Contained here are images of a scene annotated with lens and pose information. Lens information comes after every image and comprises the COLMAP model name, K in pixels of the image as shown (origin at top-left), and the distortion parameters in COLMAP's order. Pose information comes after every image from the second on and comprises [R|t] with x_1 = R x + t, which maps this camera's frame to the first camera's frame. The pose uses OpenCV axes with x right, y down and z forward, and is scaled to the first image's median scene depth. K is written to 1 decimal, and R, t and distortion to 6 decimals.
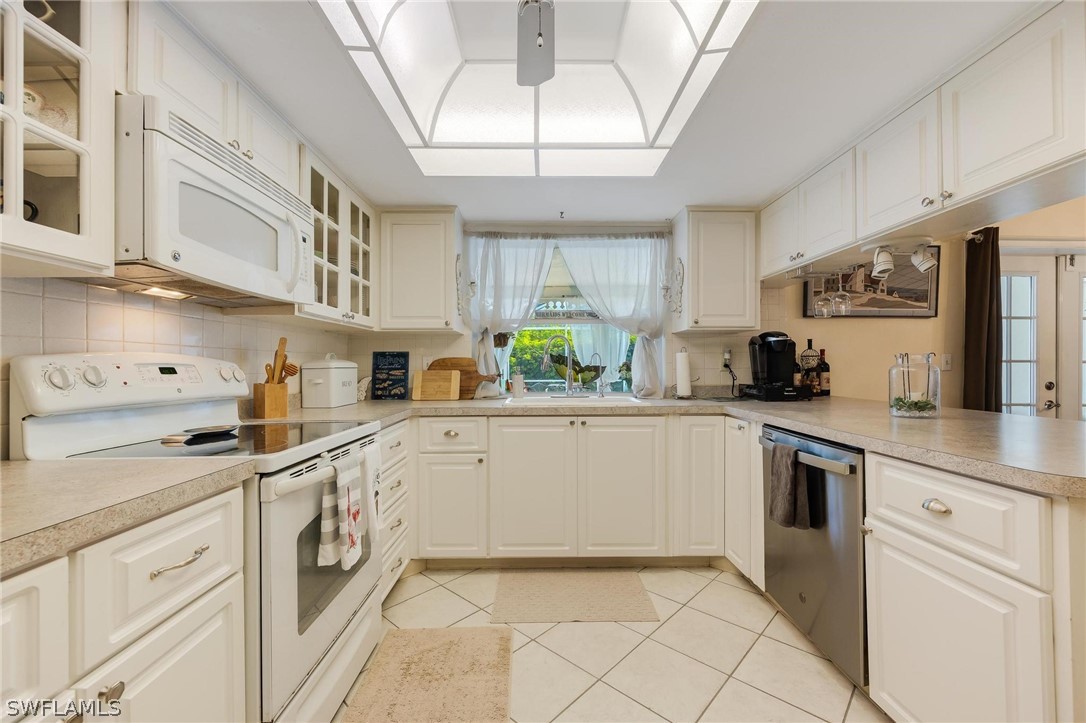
lens RADIAL K [[439.4, 0, 543.8], [0, 439.4, 365.1], [0, 0, 1]] dist [-0.000884, 0.000186]
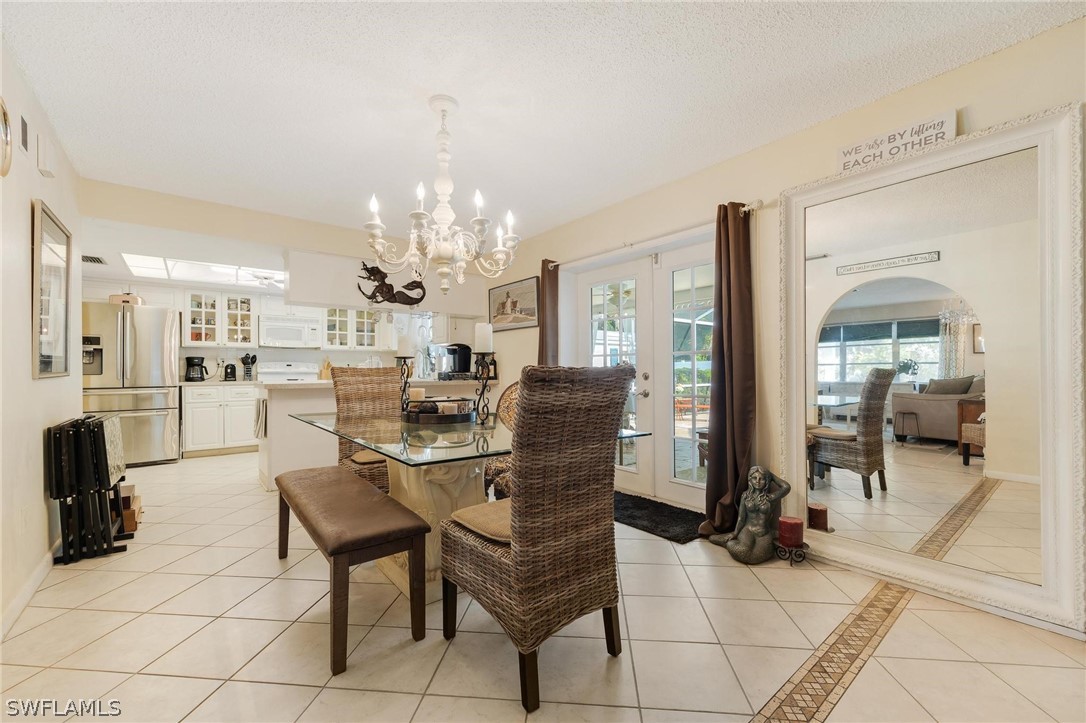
lens RADIAL K [[439.4, 0, 547.8], [0, 439.4, 366.8], [0, 0, 1]] dist [-0.000884, 0.000186]
pose [[0.623264, -0.006988, -0.781981, 2.061931], [0.004507, 0.999976, -0.005344, 0.031137], [0.781999, -0.000194, 0.623280, 0.136954]]
